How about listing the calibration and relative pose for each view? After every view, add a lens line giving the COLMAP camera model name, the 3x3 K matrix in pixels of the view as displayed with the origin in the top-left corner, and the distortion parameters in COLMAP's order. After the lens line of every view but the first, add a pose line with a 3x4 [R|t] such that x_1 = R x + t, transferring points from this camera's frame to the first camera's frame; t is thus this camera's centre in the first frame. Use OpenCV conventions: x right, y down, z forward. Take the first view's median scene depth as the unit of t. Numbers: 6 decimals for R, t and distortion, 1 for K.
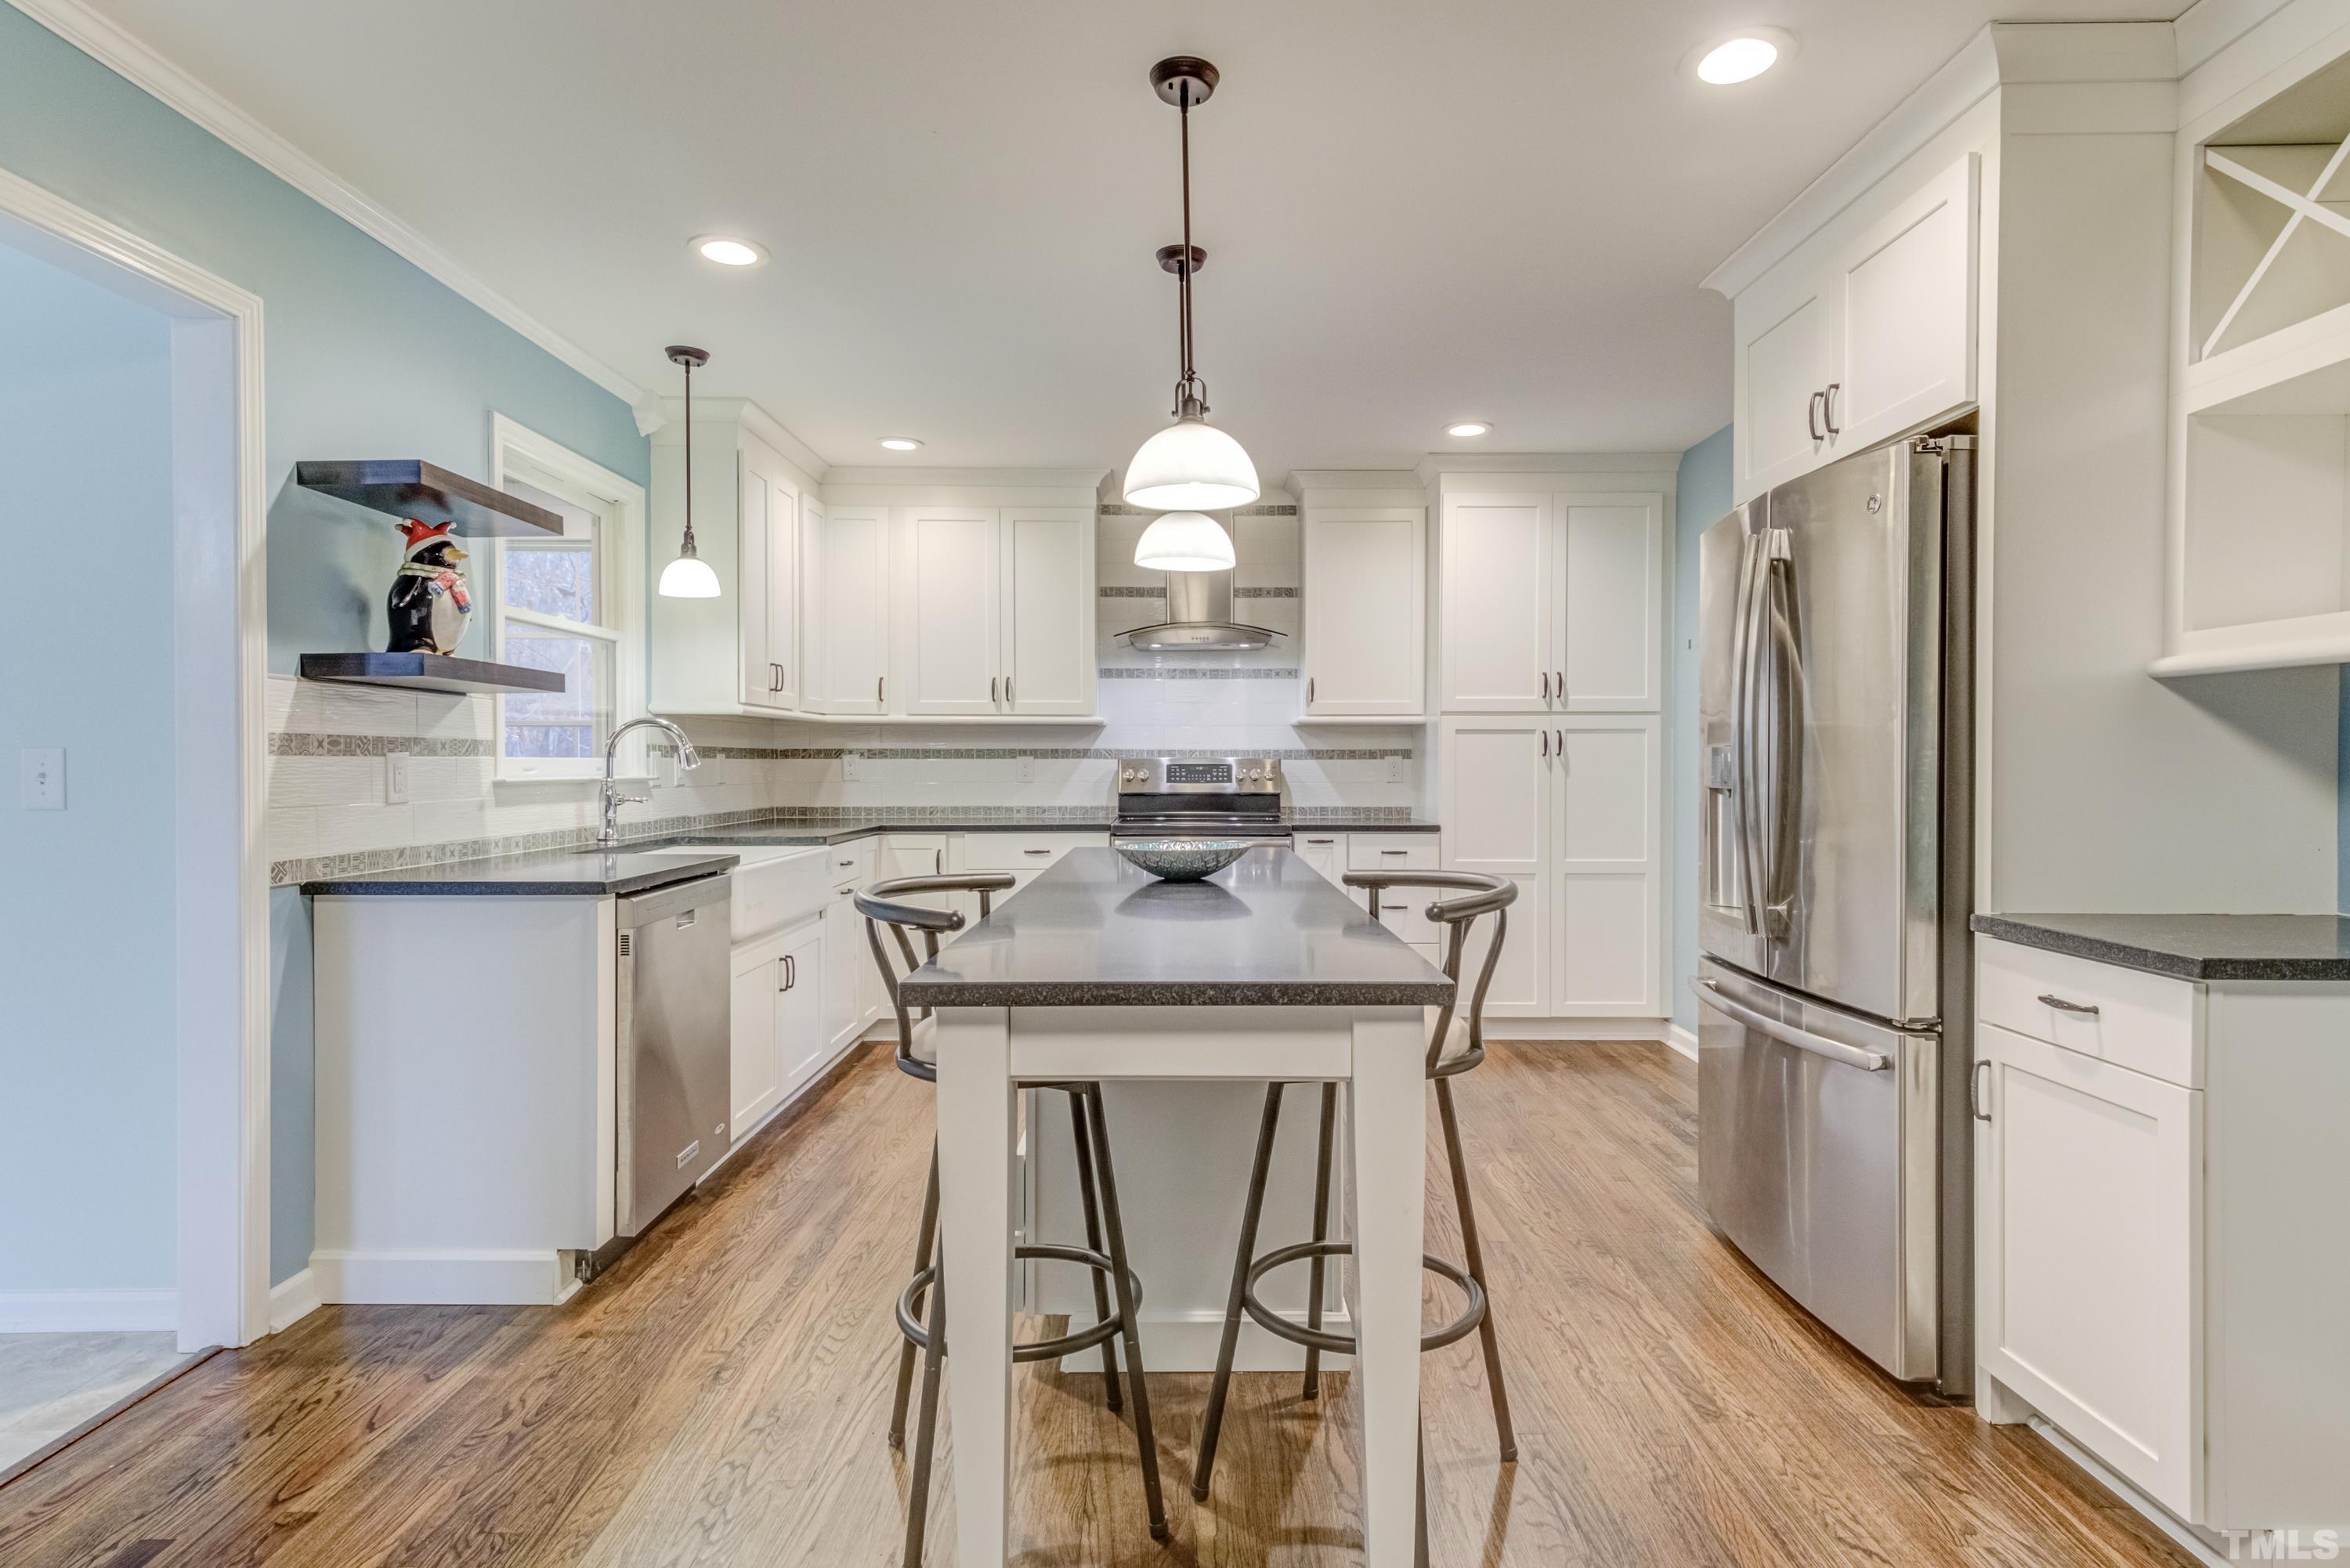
lens RADIAL K [[1203.8, 0, 1196.6], [0, 1203.8, 776.7], [0, 0, 1]] dist [0.023529, -0.006560]
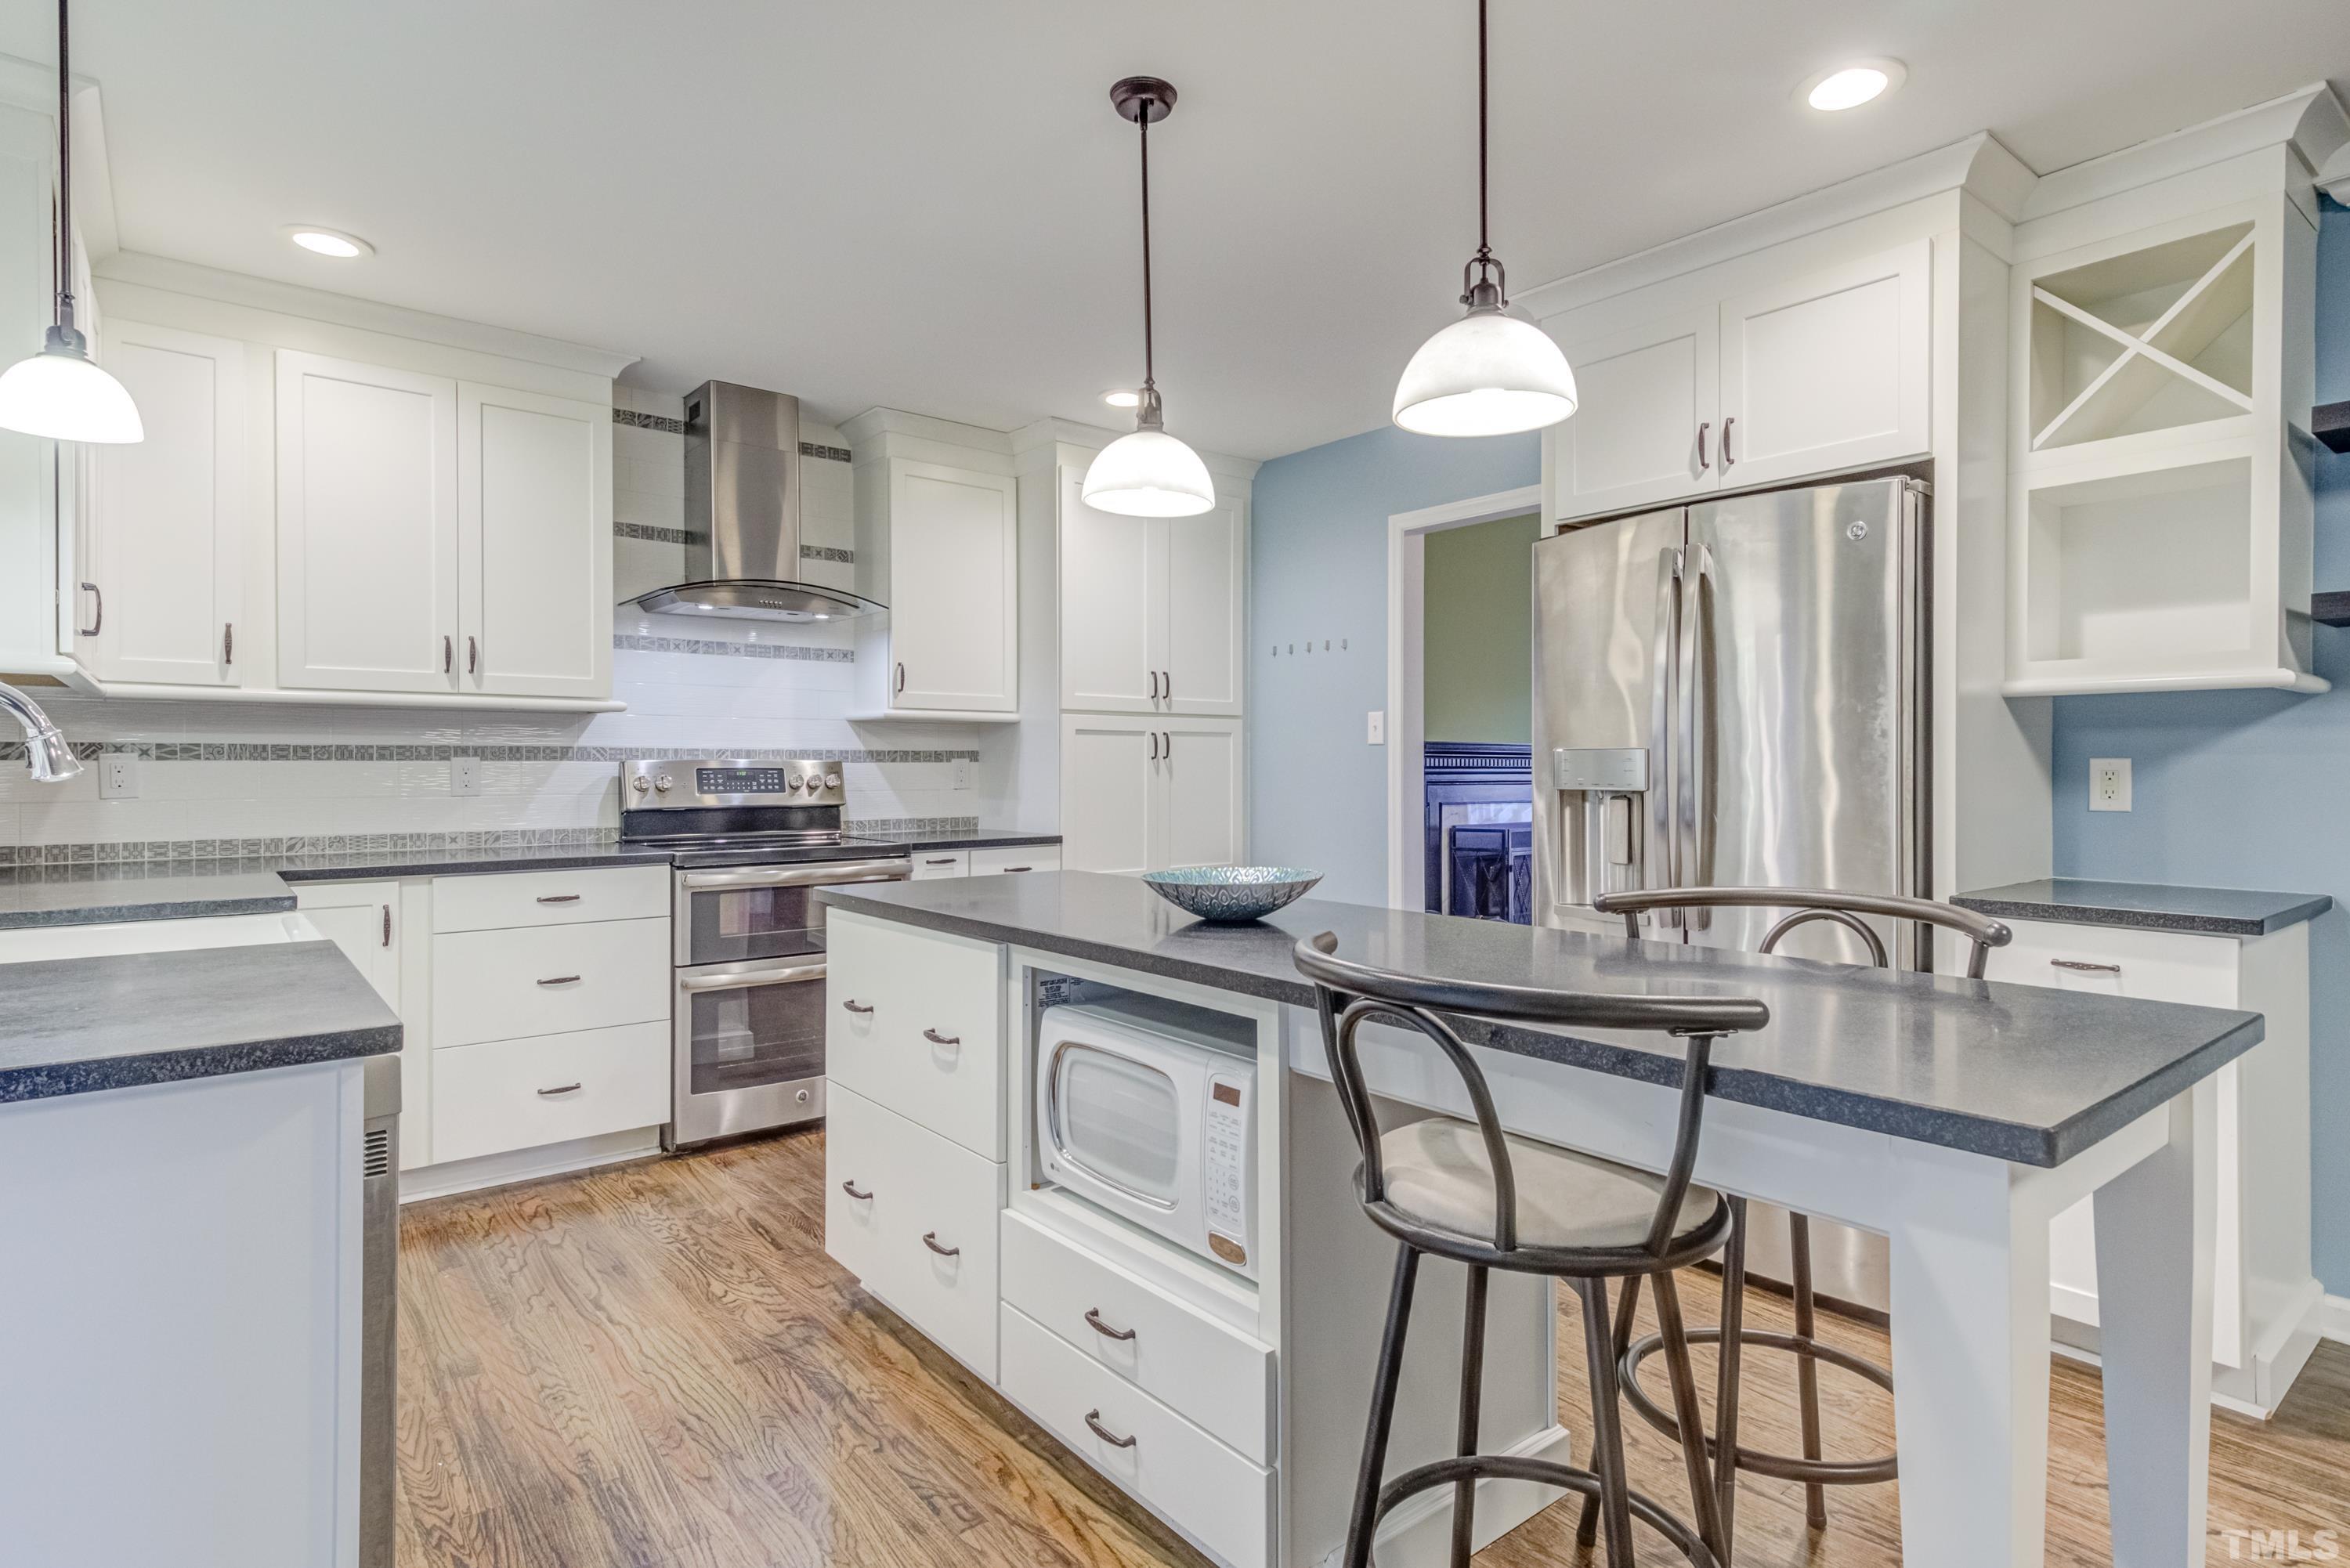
lens RADIAL K [[1203.8, 0, 1193.5], [0, 1203.8, 782.2], [0, 0, 1]] dist [0.023529, -0.006560]
pose [[0.776644, -0.009166, 0.629873, -0.448020], [0.008807, 0.999954, 0.003692, -0.003427], [-0.629878, 0.002680, 0.776690, 0.378952]]
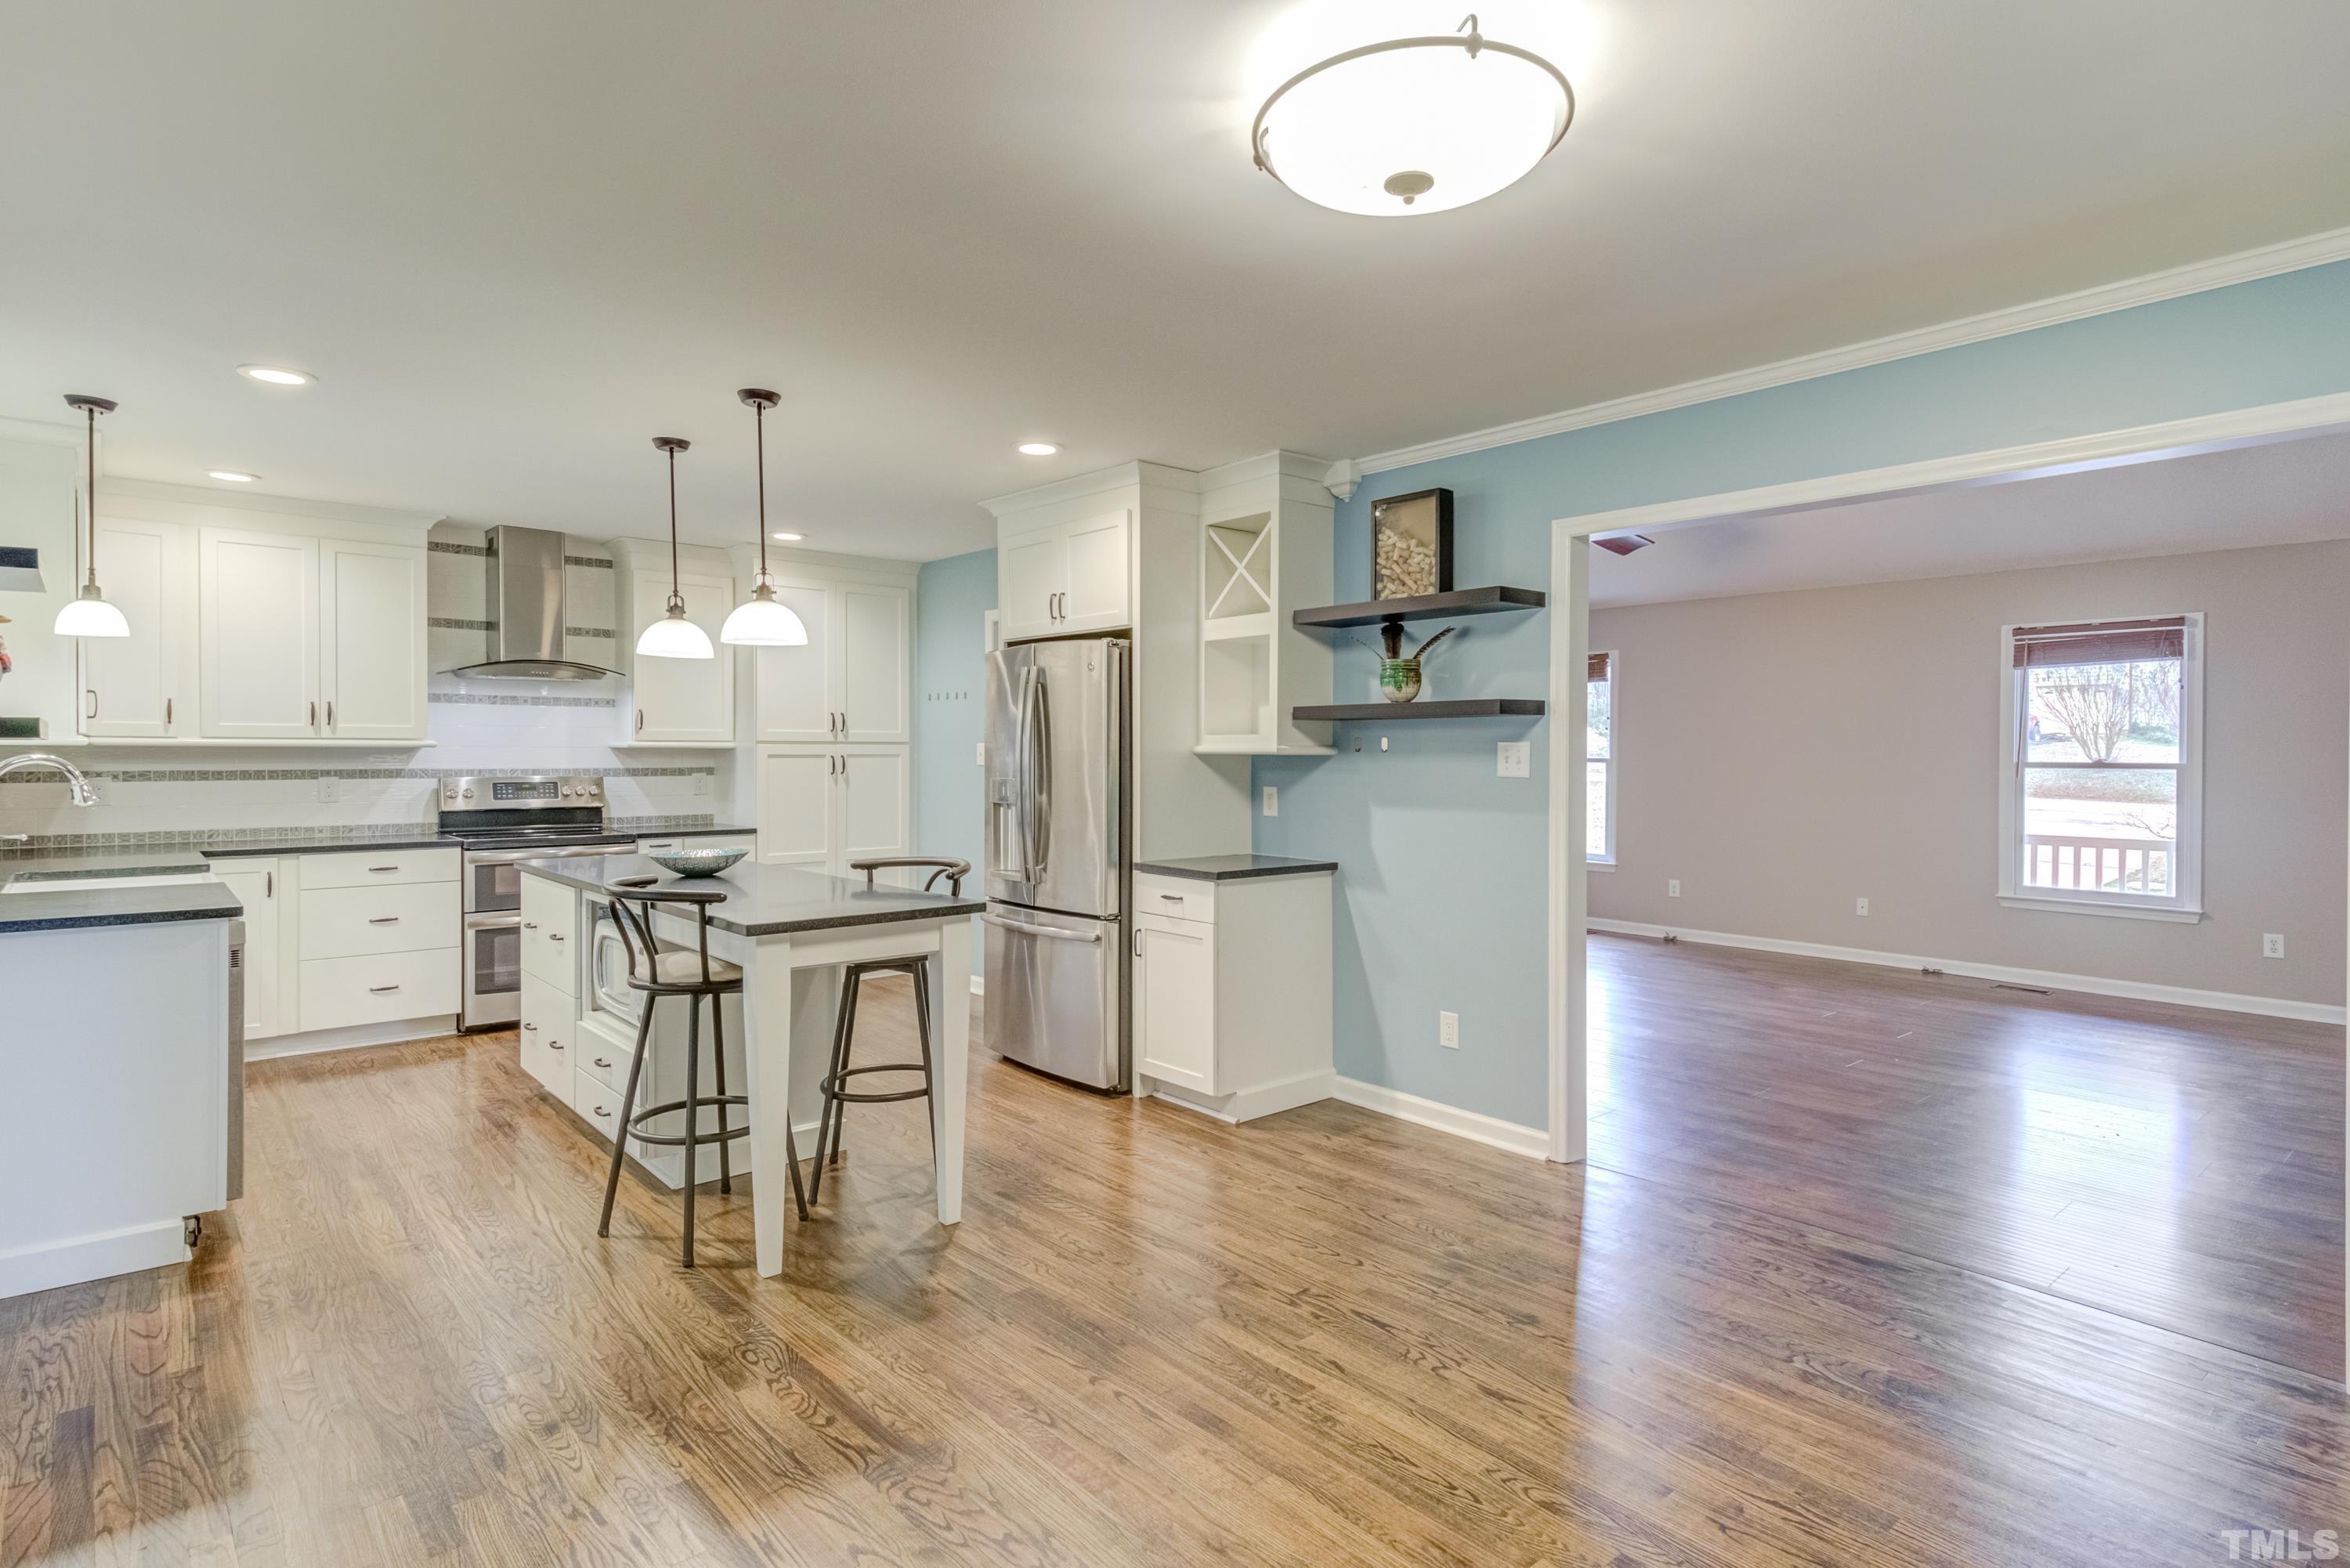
lens RADIAL K [[1203.8, 0, 1193.7], [0, 1203.8, 772.9], [0, 0, 1]] dist [0.023529, -0.006560]
pose [[0.754850, -0.010777, 0.655809, -0.468925], [0.005969, 0.999936, 0.009561, -0.045788], [-0.655870, -0.003303, 0.754867, -0.472705]]
